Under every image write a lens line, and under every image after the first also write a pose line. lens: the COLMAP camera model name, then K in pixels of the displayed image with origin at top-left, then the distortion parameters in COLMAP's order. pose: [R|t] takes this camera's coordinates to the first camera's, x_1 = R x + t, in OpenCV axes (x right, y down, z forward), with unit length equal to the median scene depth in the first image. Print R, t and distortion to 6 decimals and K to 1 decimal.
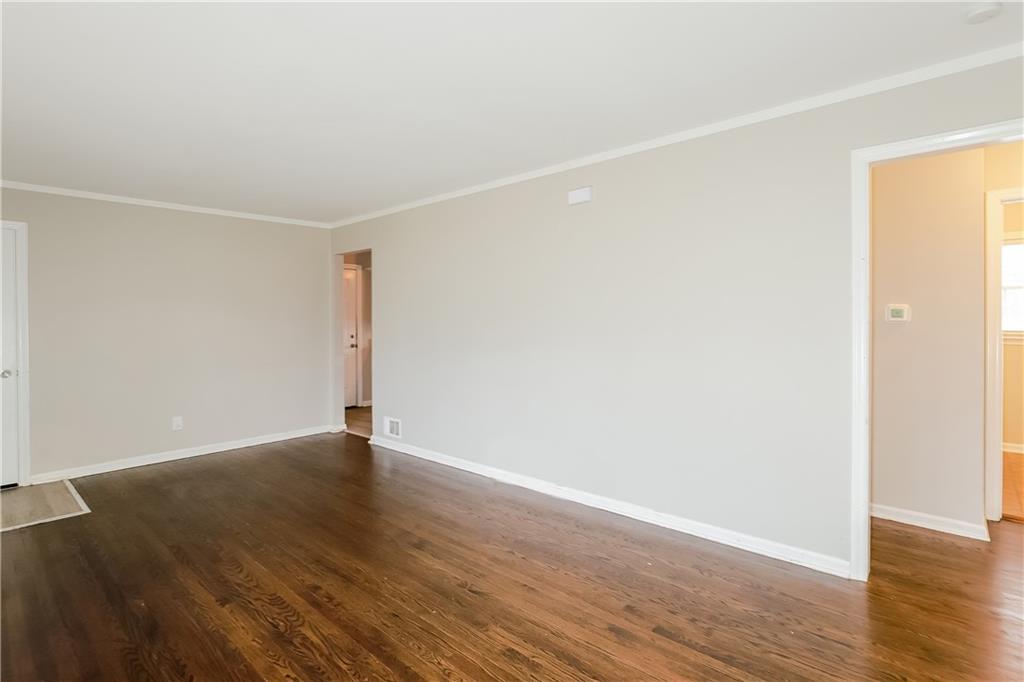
lens RADIAL K [[499.9, 0, 513.5], [0, 499.9, 319.4], [0, 0, 1]] dist [-0.025313, -0.000150]
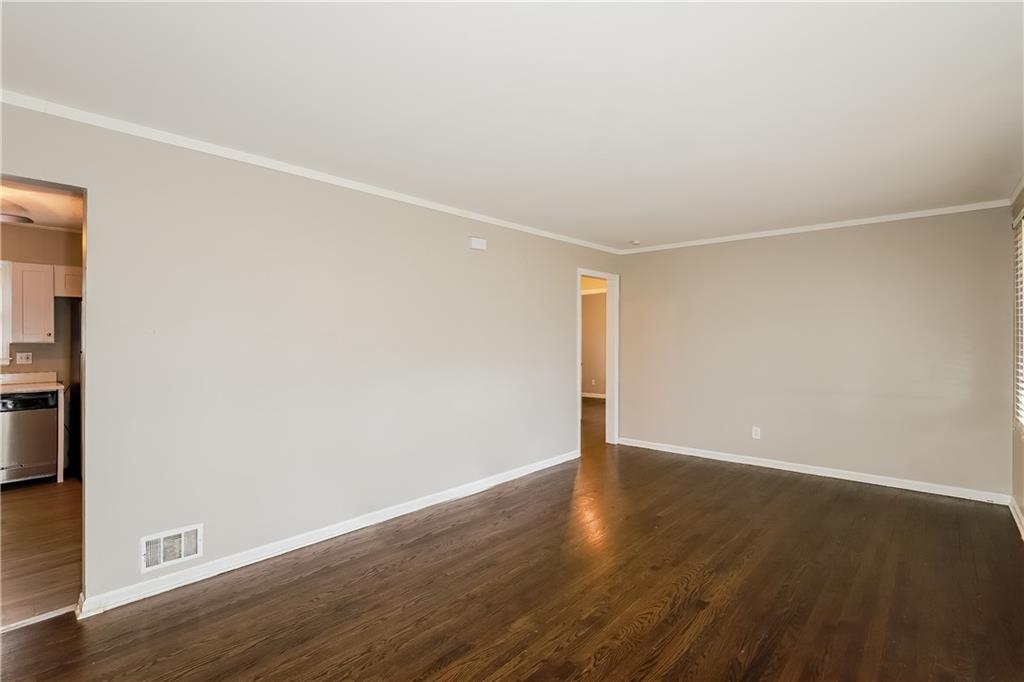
lens RADIAL K [[487.4, 0, 482.0], [0, 487.4, 340.4], [0, 0, 1]] dist [-0.036611, -0.000098]
pose [[0.041279, 0.002169, 0.999145, -1.532063], [0.010149, 0.999945, -0.002591, -0.005206], [-0.999096, 0.010248, 0.041255, 1.325074]]
